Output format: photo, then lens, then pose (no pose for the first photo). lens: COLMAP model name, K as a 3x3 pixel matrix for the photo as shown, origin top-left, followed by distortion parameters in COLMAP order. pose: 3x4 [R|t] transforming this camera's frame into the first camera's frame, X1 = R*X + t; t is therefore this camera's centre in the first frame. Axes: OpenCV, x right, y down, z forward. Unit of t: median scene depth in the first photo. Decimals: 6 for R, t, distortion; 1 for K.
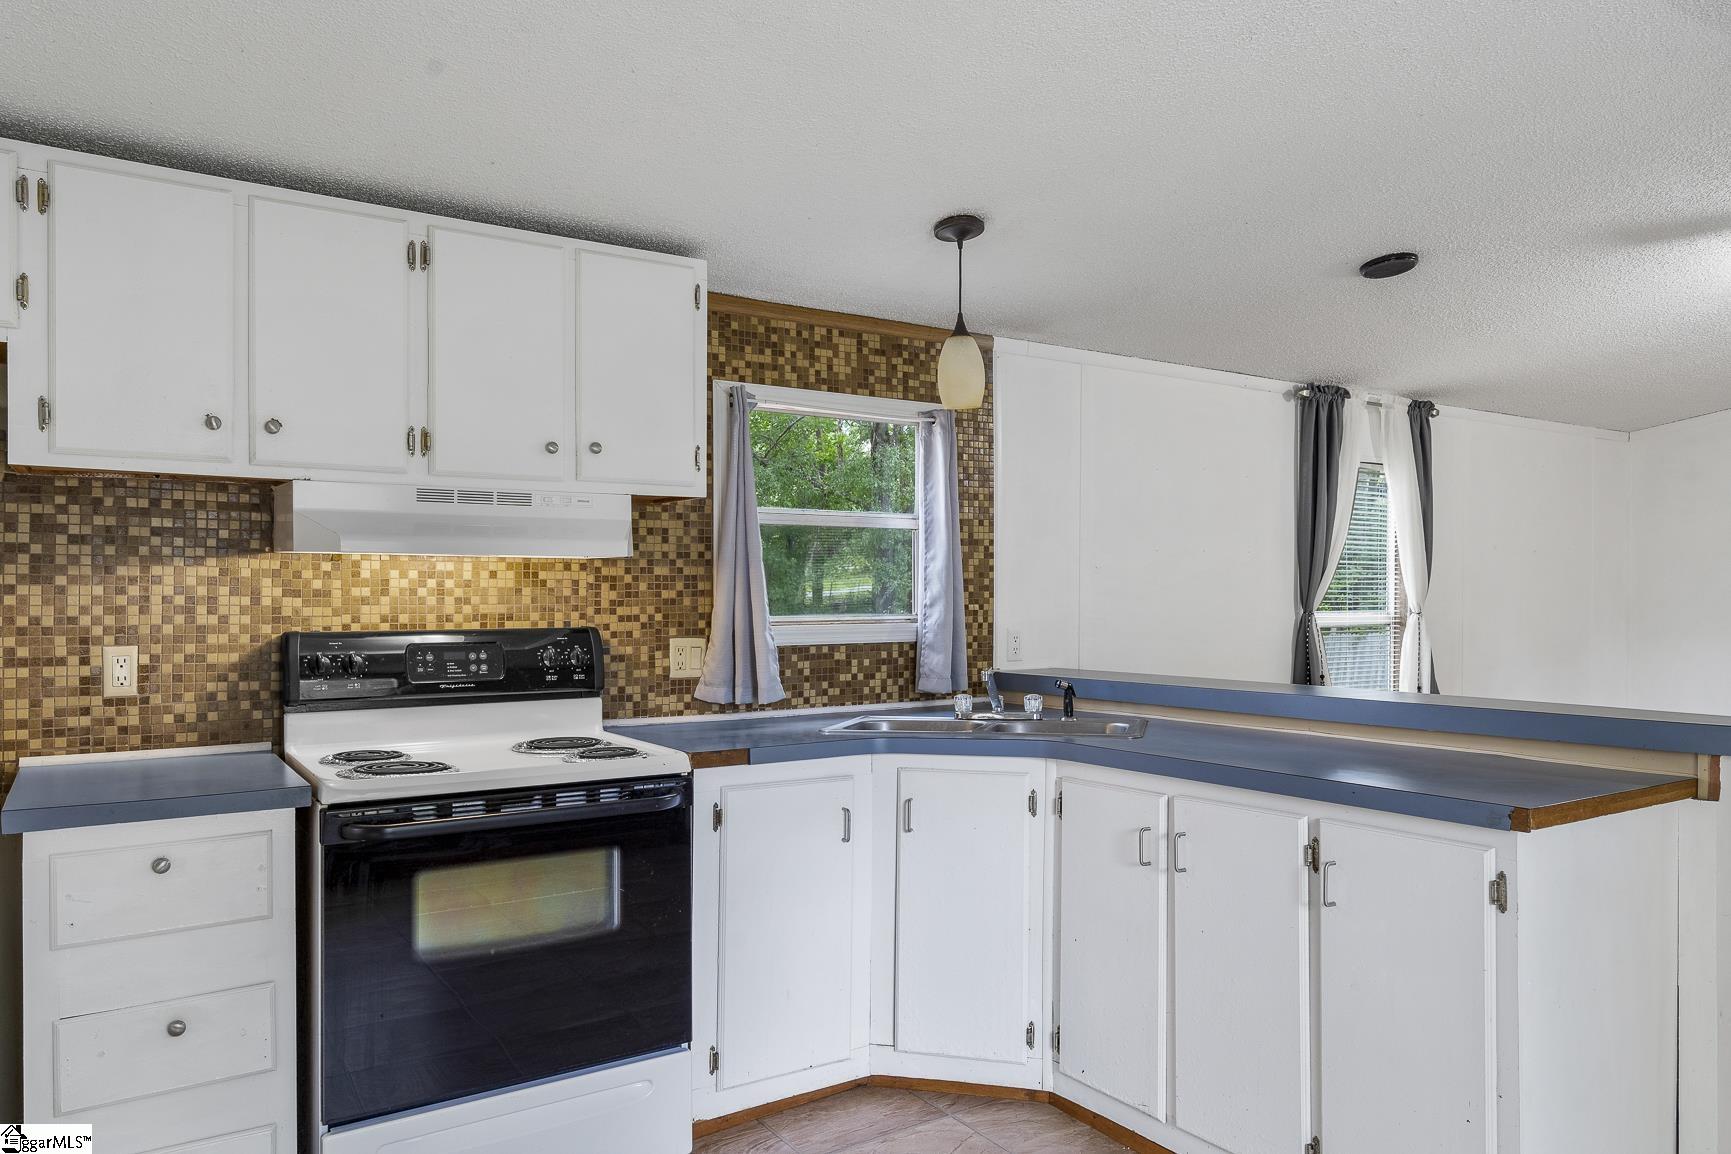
lens RADIAL K [[1169.2, 0, 865.6], [0, 1169.2, 598.3], [0, 0, 1]] dist [0.005005, 0.000305]
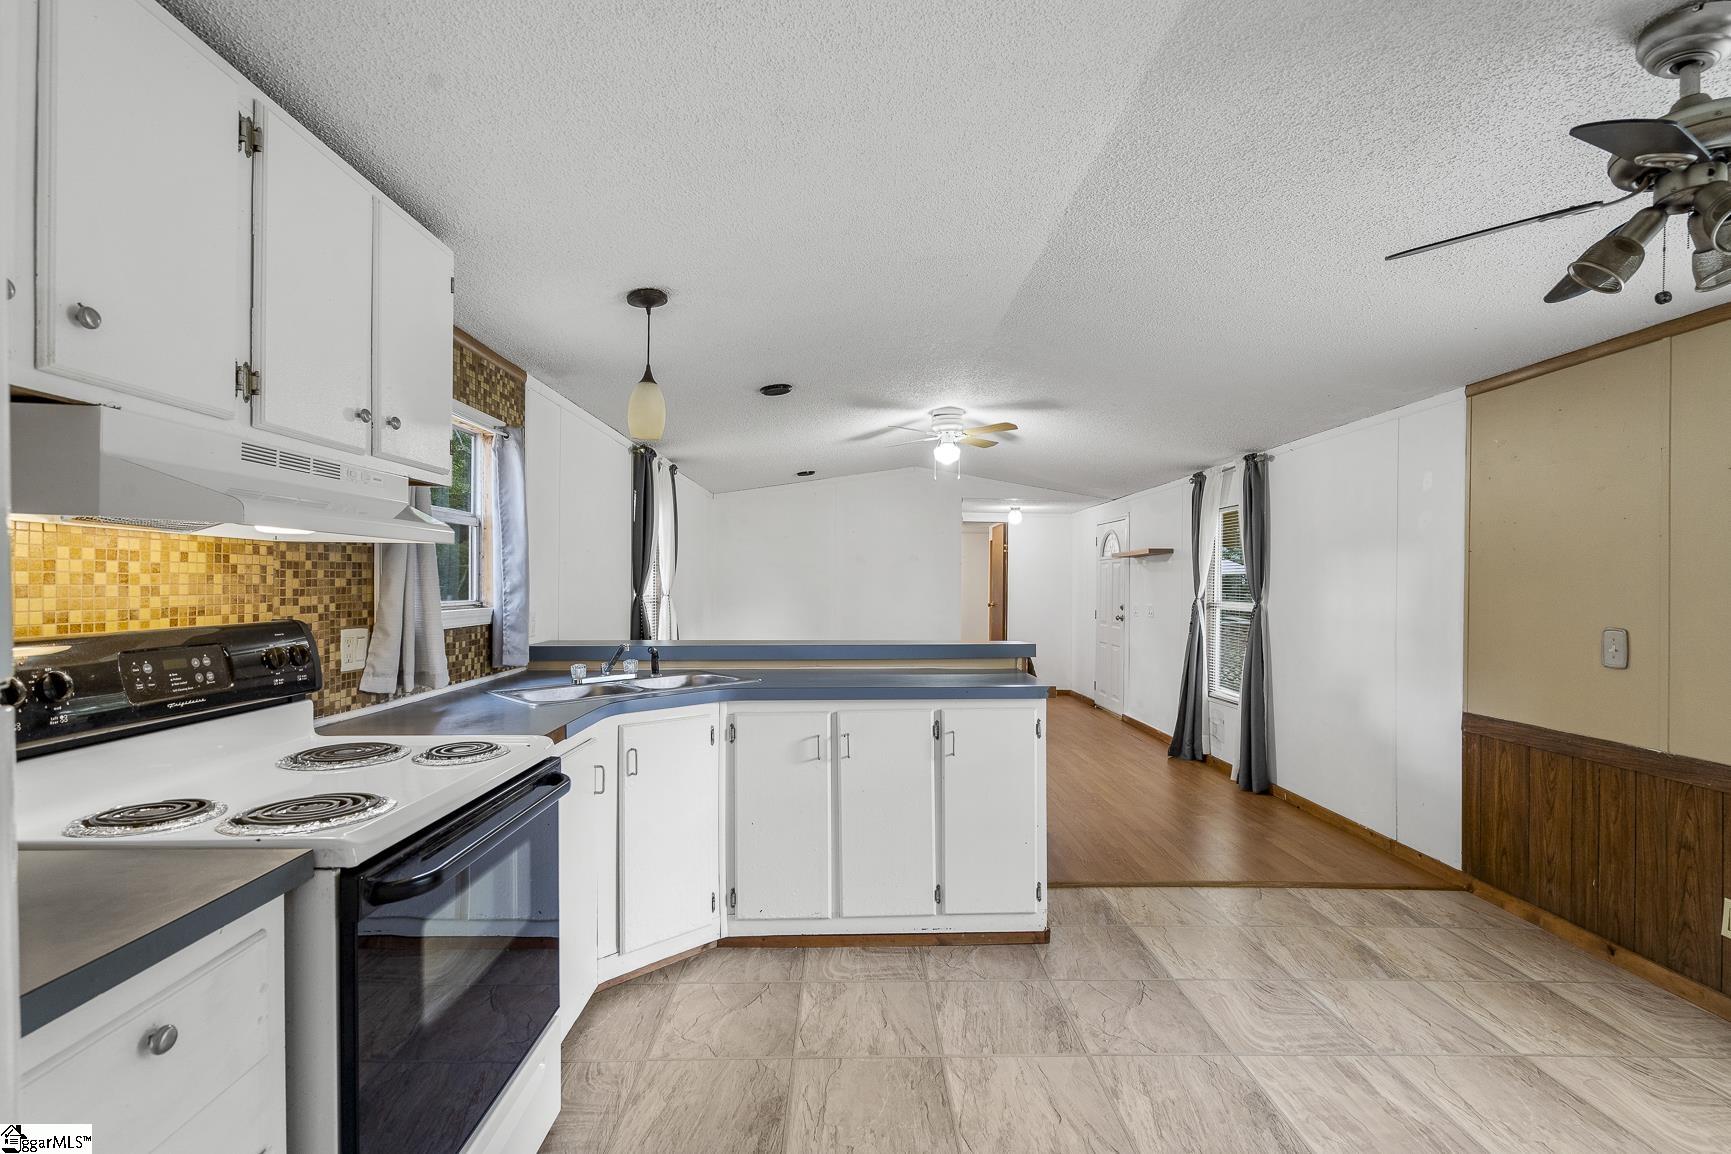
lens RADIAL K [[785.9, 0, 862.5], [0, 785.9, 591.2], [0, 0, 1]] dist [-0.000069, 0.001153]
pose [[0.527579, -0.005072, 0.849491, -0.508392], [-0.002240, 0.999970, 0.007362, -0.002231], [-0.849503, -0.005787, 0.527552, 0.330612]]
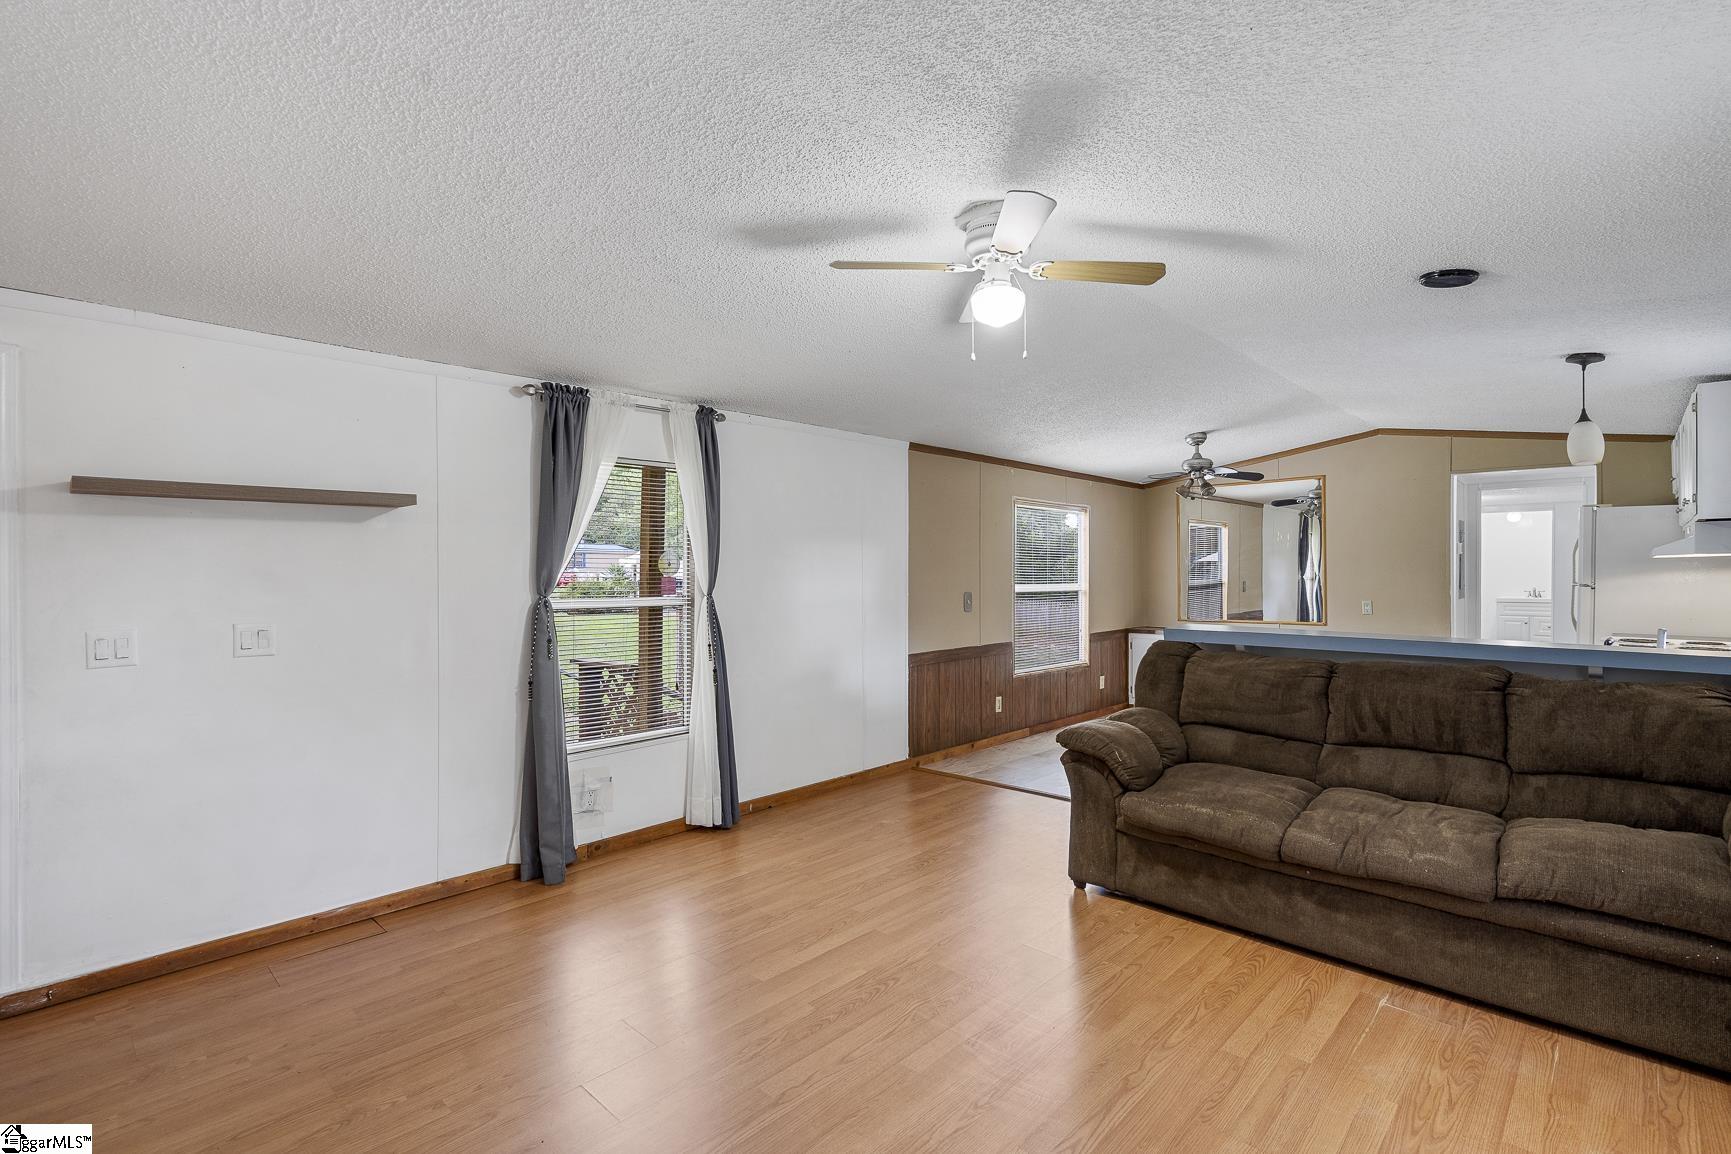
lens RADIAL K [[798.4, 0, 860.4], [0, 798.4, 579.4], [0, 0, 1]] dist [0.000758, 0.000937]
pose [[-0.974330, 0.006585, -0.225030, 1.291215], [0.004844, 0.999954, 0.008285, -0.001287], [0.225074, 0.006982, -0.974317, 1.787337]]
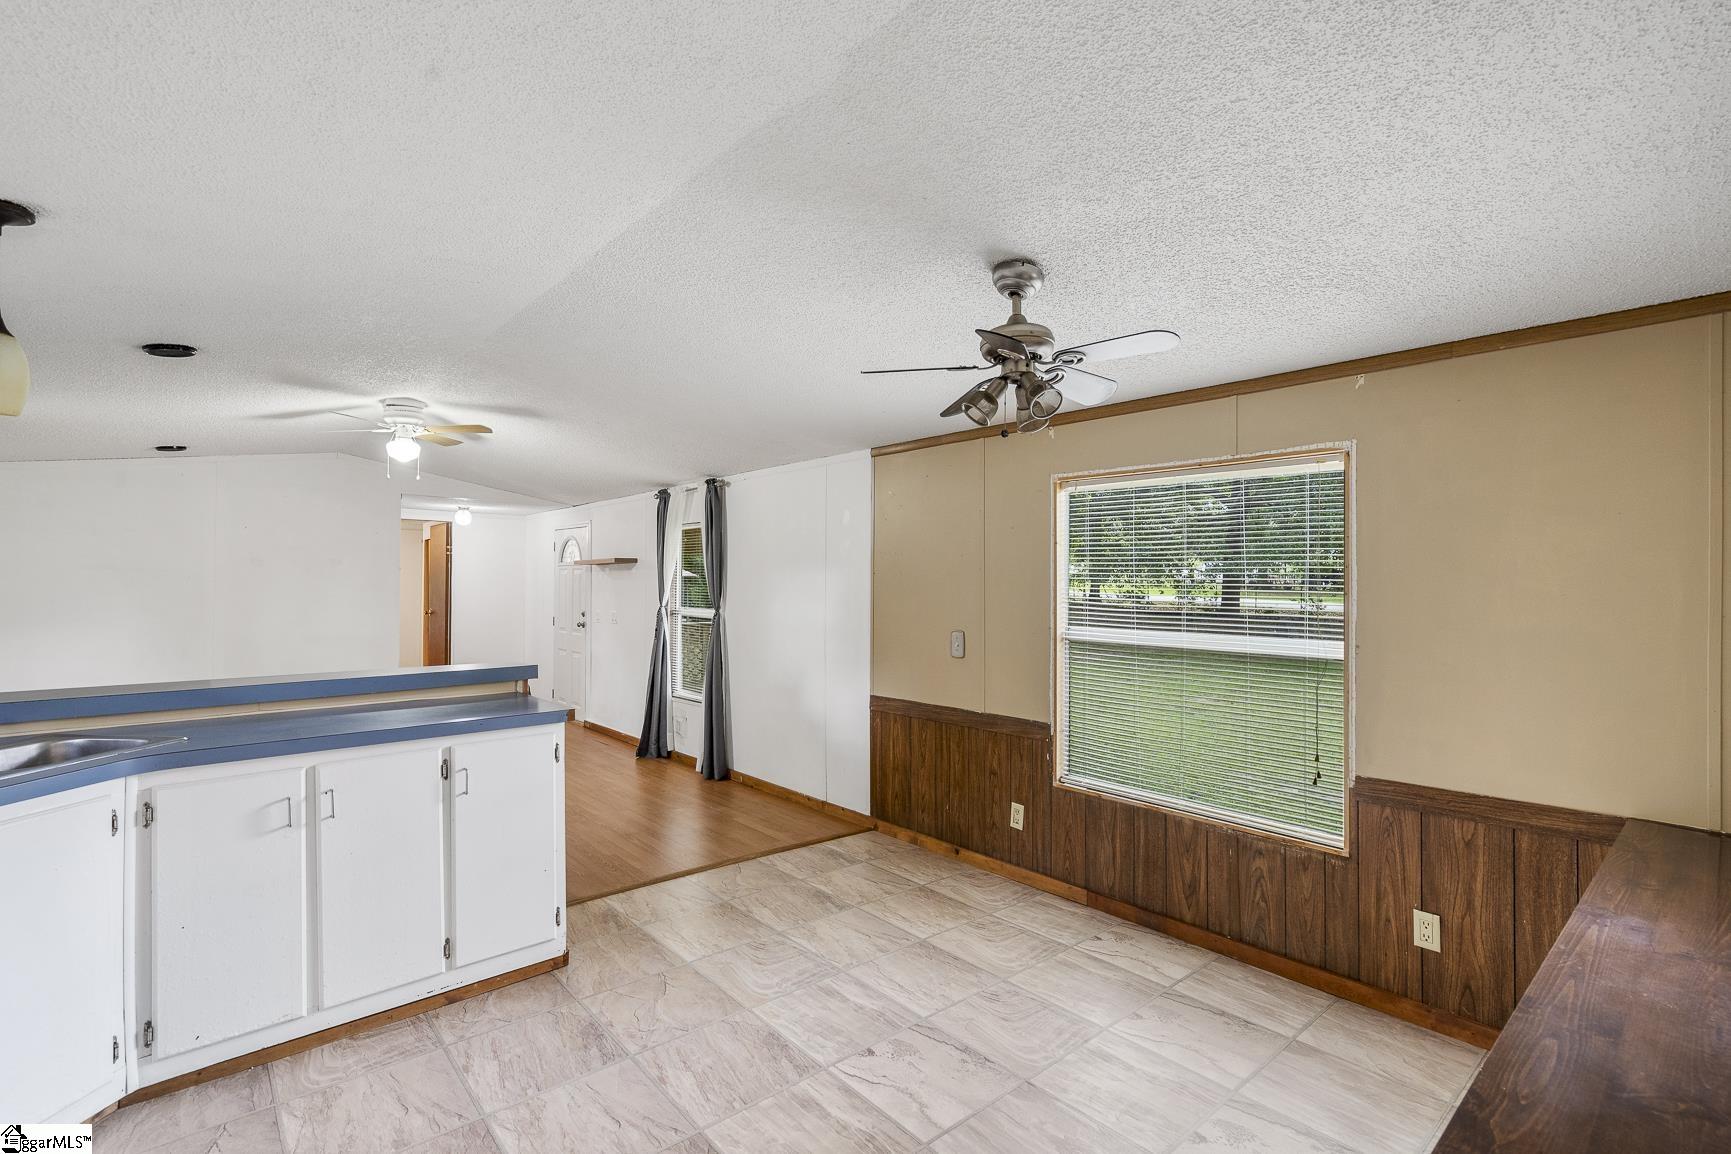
lens RADIAL K [[798.4, 0, 860.4], [0, 798.4, 579.4], [0, 0, 1]] dist [0.000758, 0.000937]
pose [[-0.135048, 0.004201, 0.990830, -0.588929], [-0.001224, 0.999990, -0.004406, -0.032747], [-0.990838, -0.001807, -0.135041, 0.411238]]
